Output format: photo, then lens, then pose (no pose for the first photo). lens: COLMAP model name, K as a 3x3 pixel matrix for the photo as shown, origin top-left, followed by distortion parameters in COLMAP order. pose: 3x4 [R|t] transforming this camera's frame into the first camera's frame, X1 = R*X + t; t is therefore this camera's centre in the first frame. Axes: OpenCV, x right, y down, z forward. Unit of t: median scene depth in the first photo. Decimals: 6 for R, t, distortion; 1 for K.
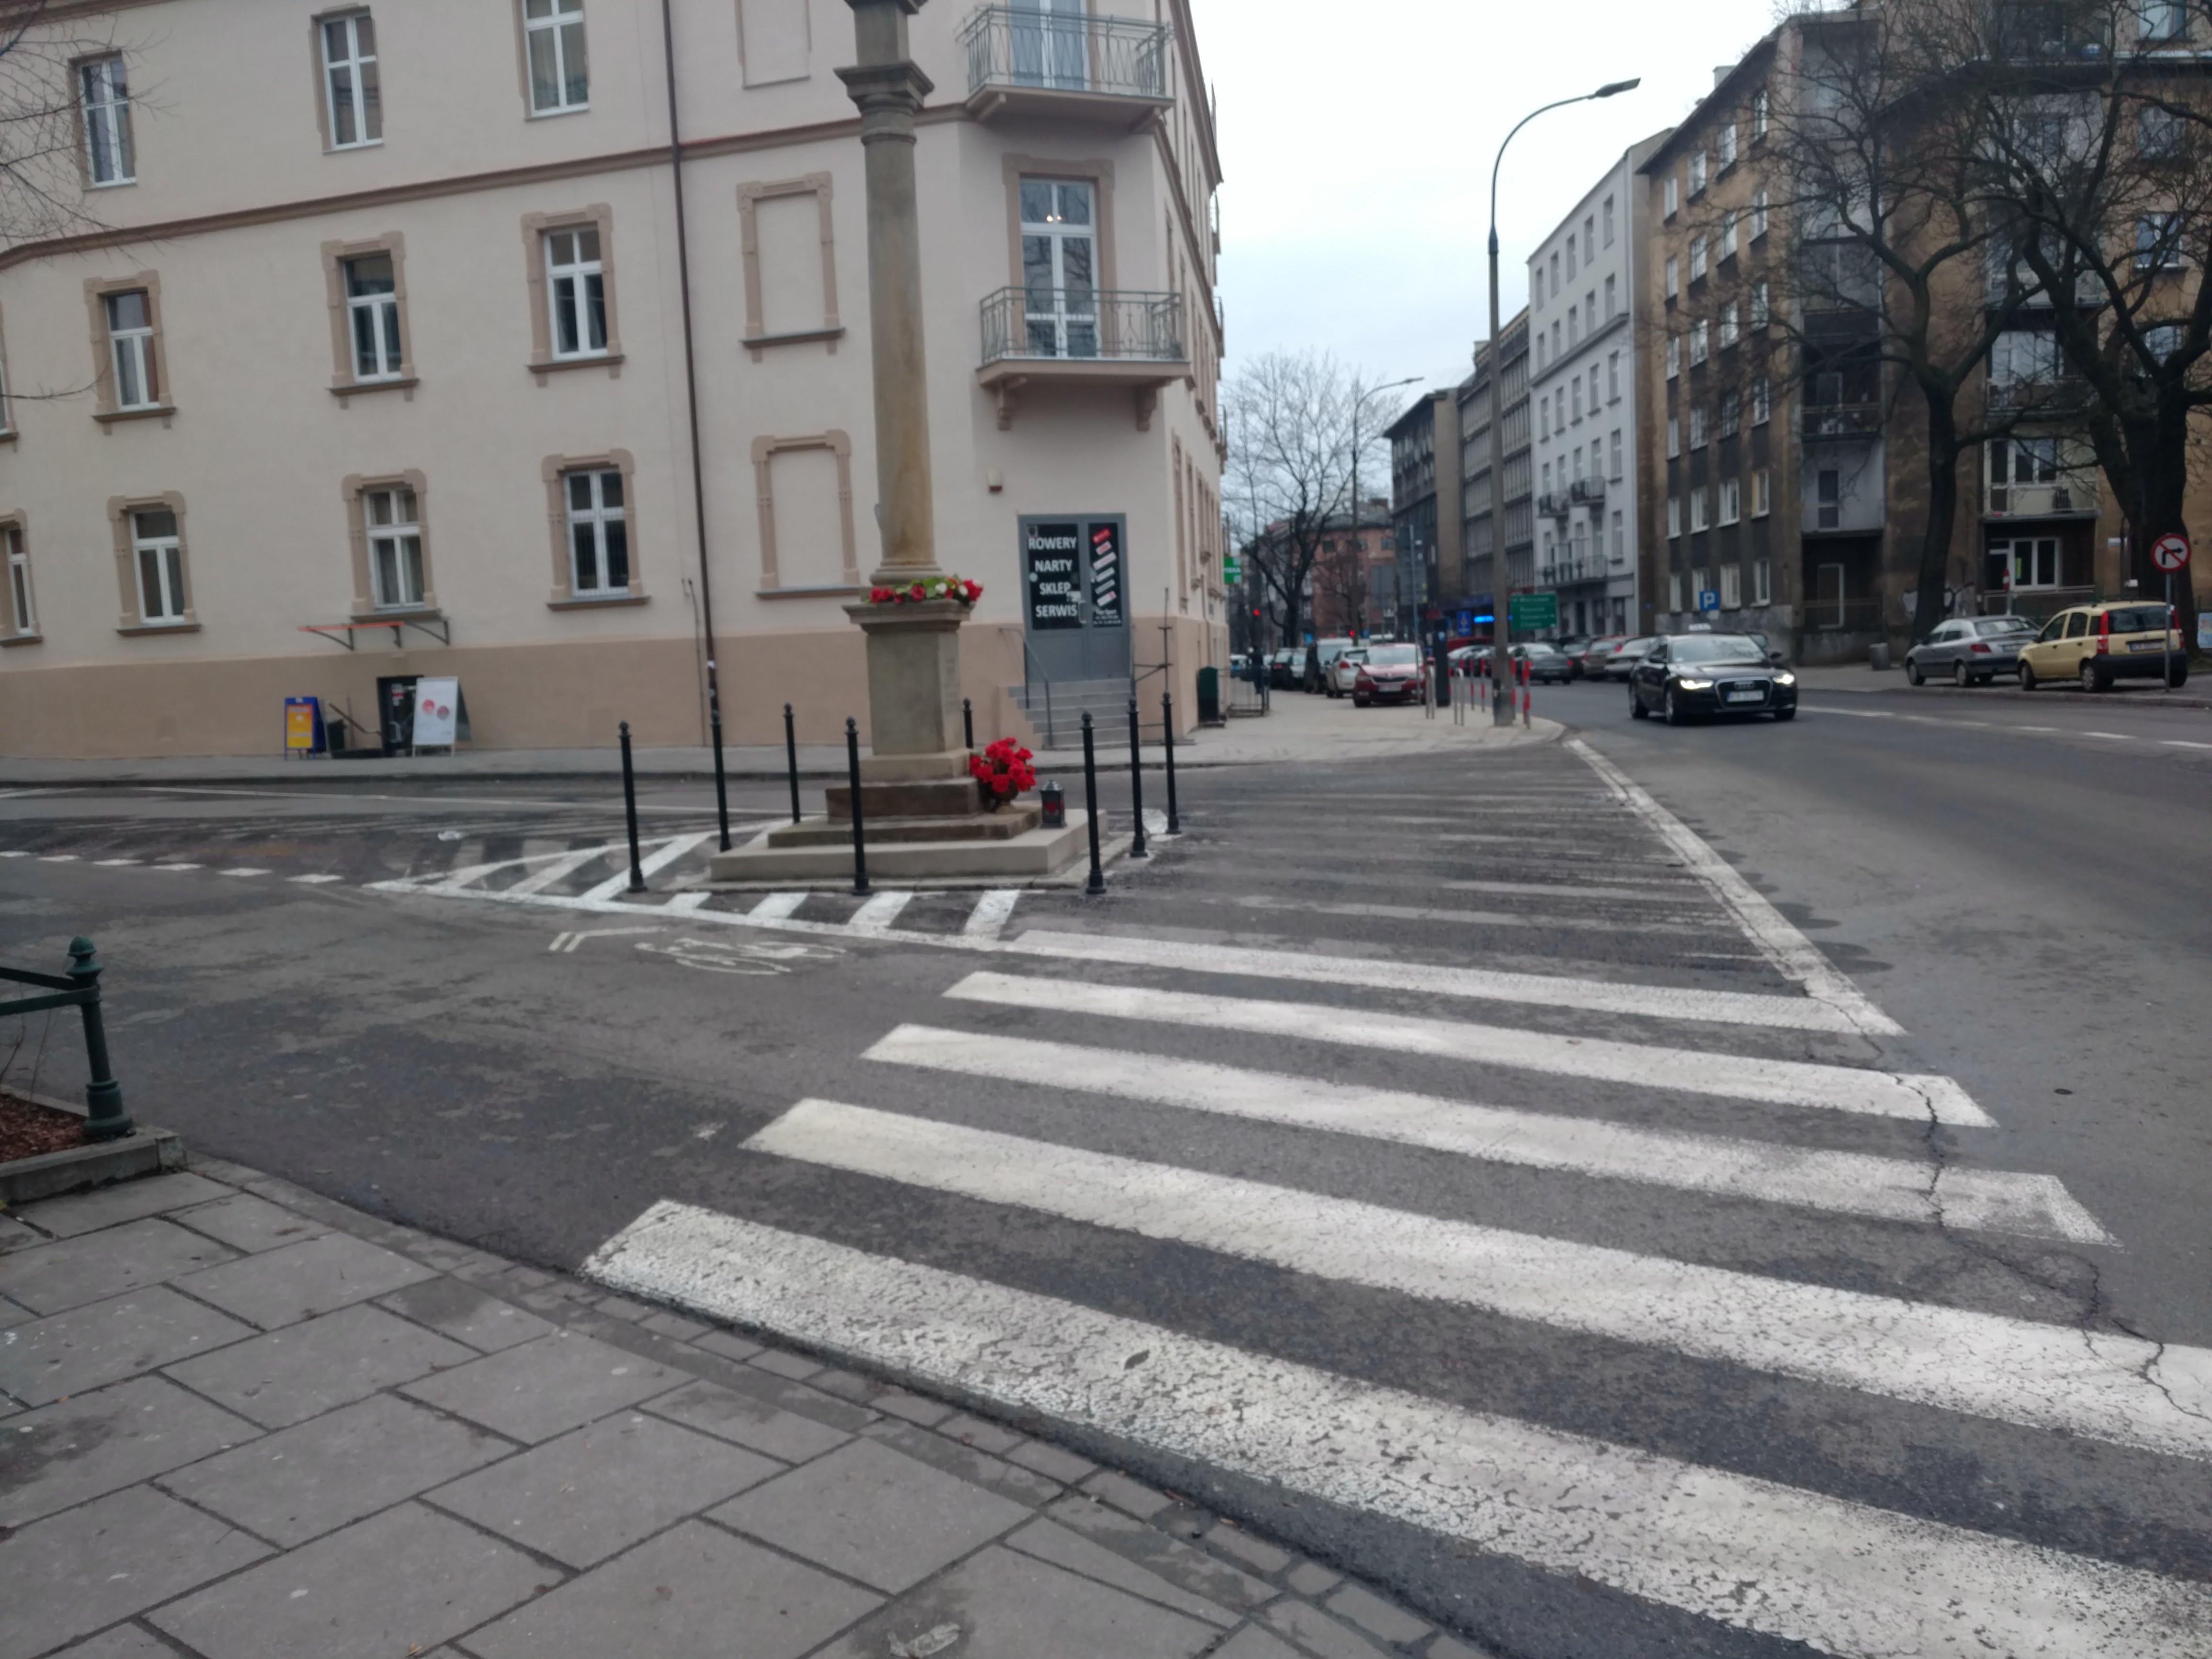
lens RADIAL K [[1797.7, 0, 1106.0], [0, 1797.7, 829.5], [0, 0, 1]] dist [0.002720, 0.002949]
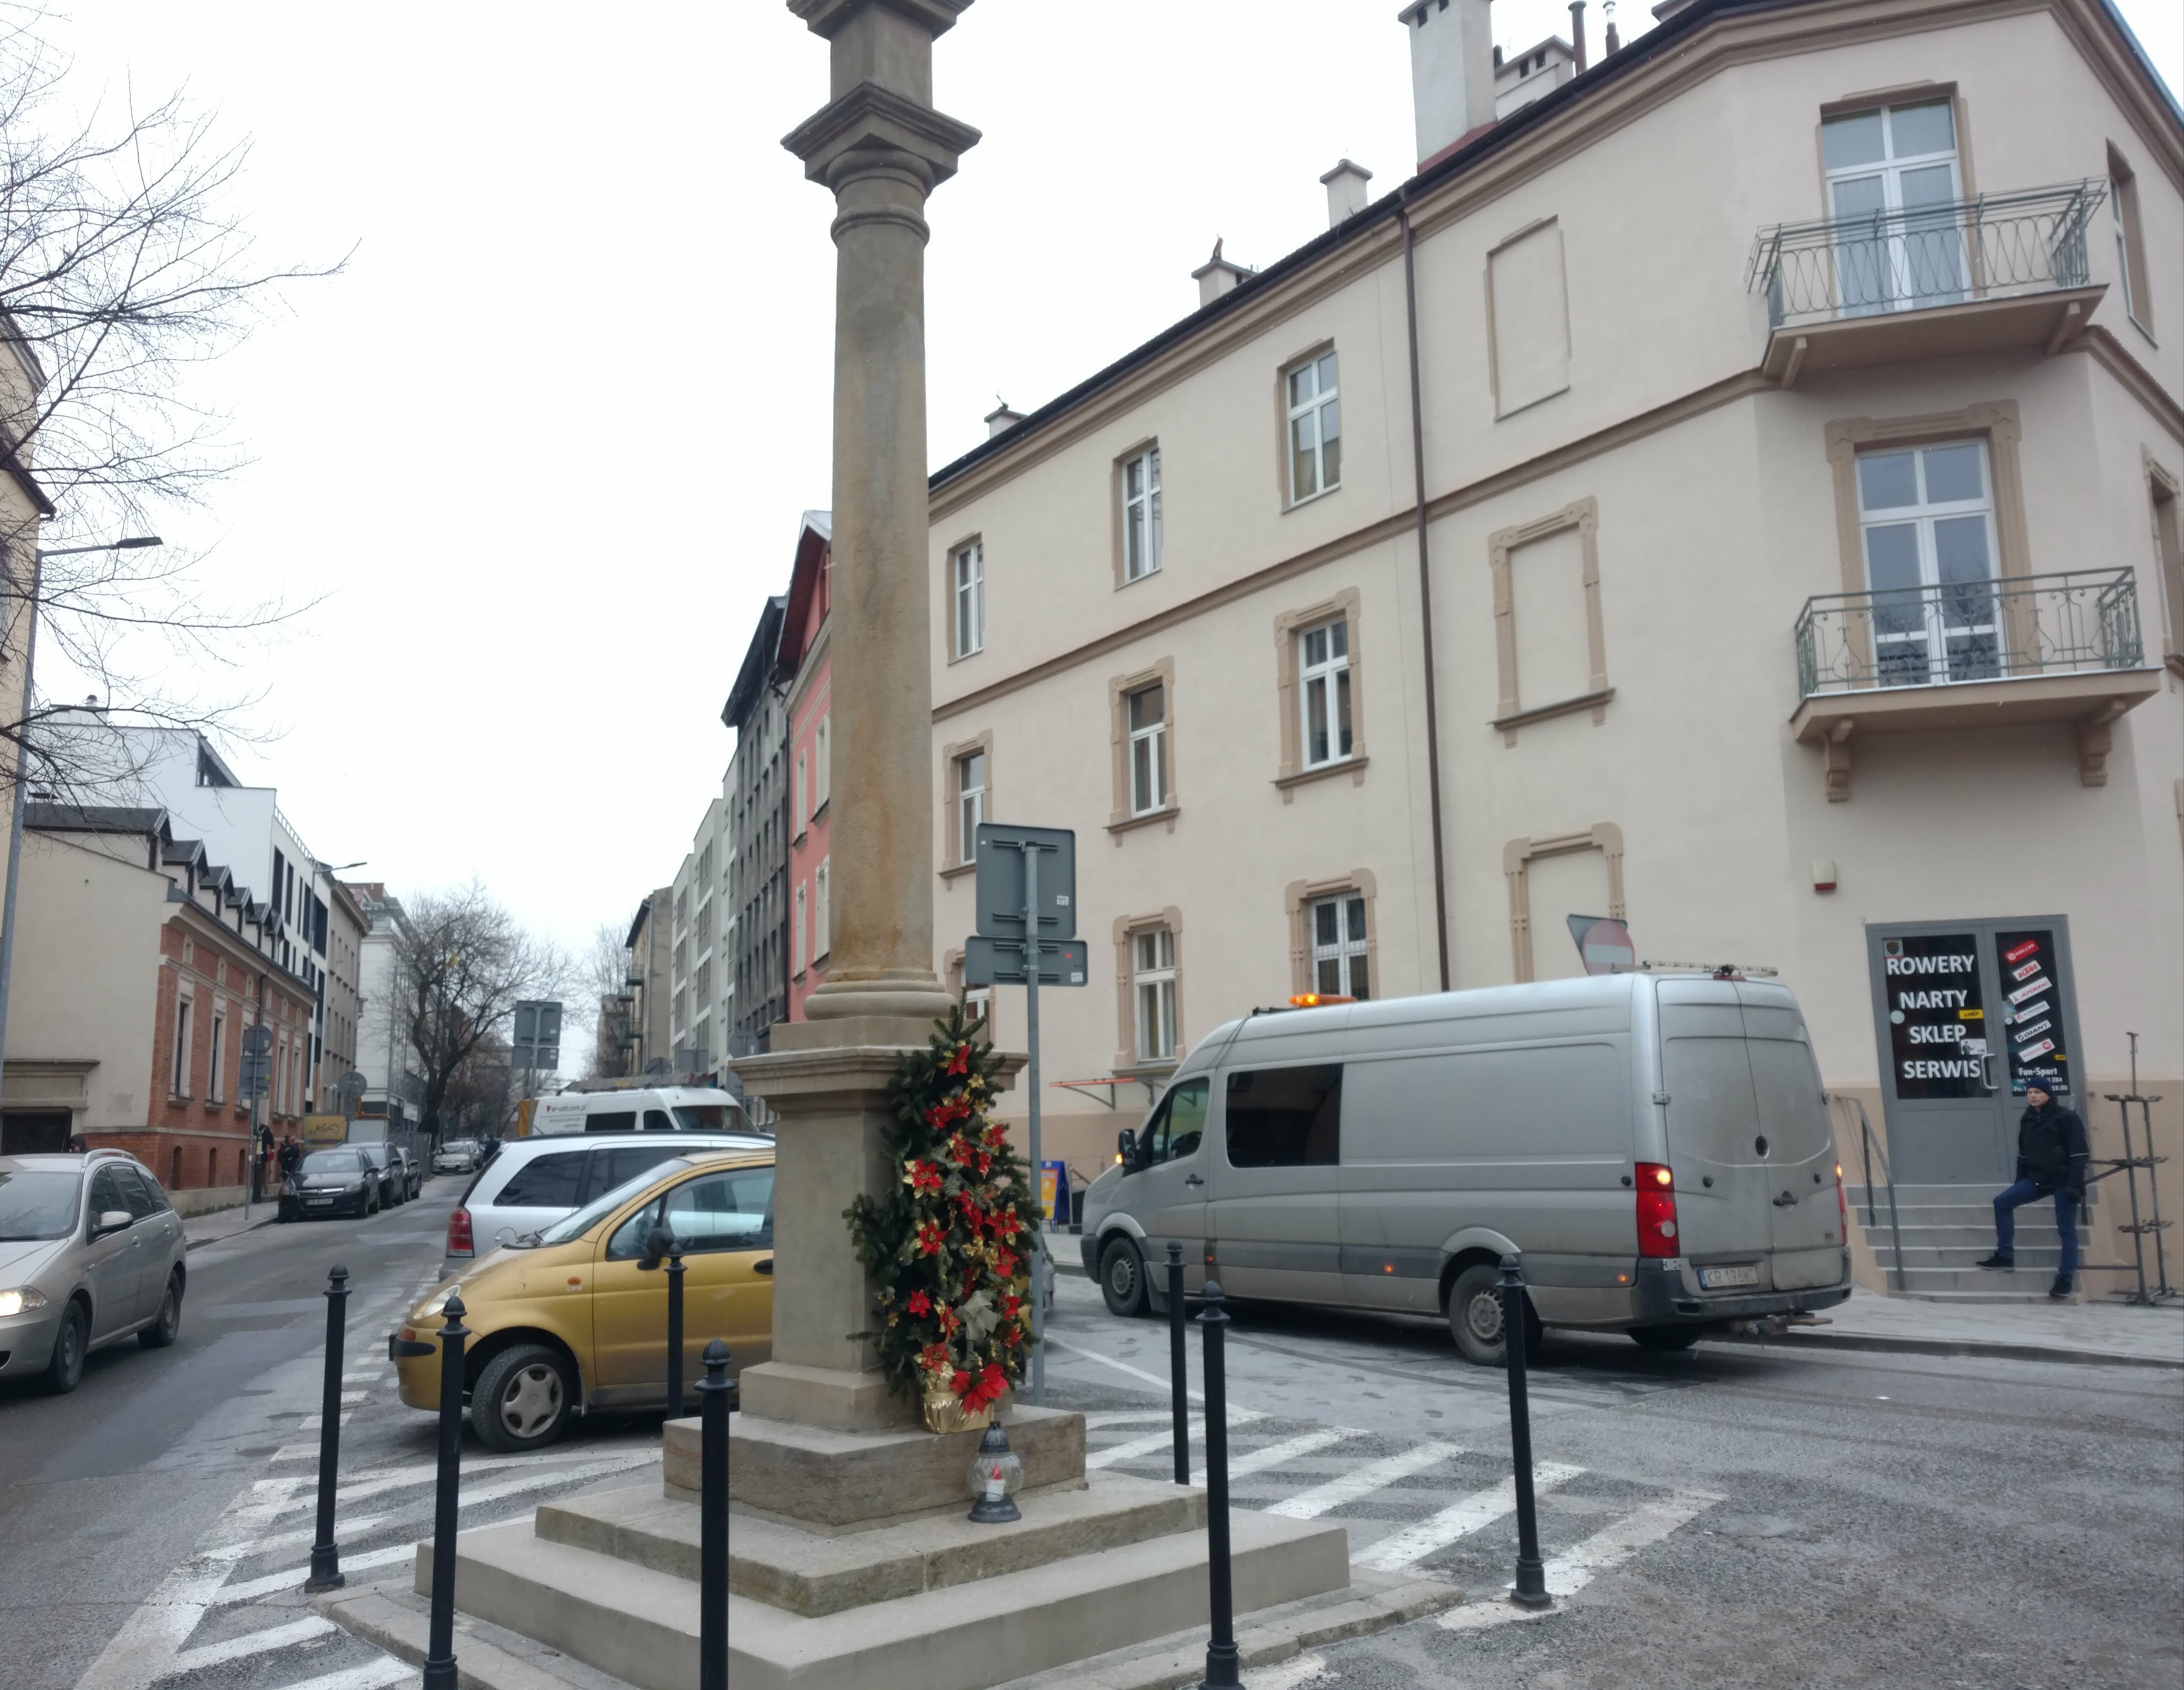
lens RADIAL K [[1751.2, 0, 1086.1], [0, 1751.2, 861.4], [0, 0, 1]] dist [0.010245, -0.001949]
pose [[0.780088, -0.069747, -0.621770, 0.127467], [-0.076628, 0.975636, -0.205581, -0.041686], [0.620960, 0.208016, 0.755737, 0.320956]]
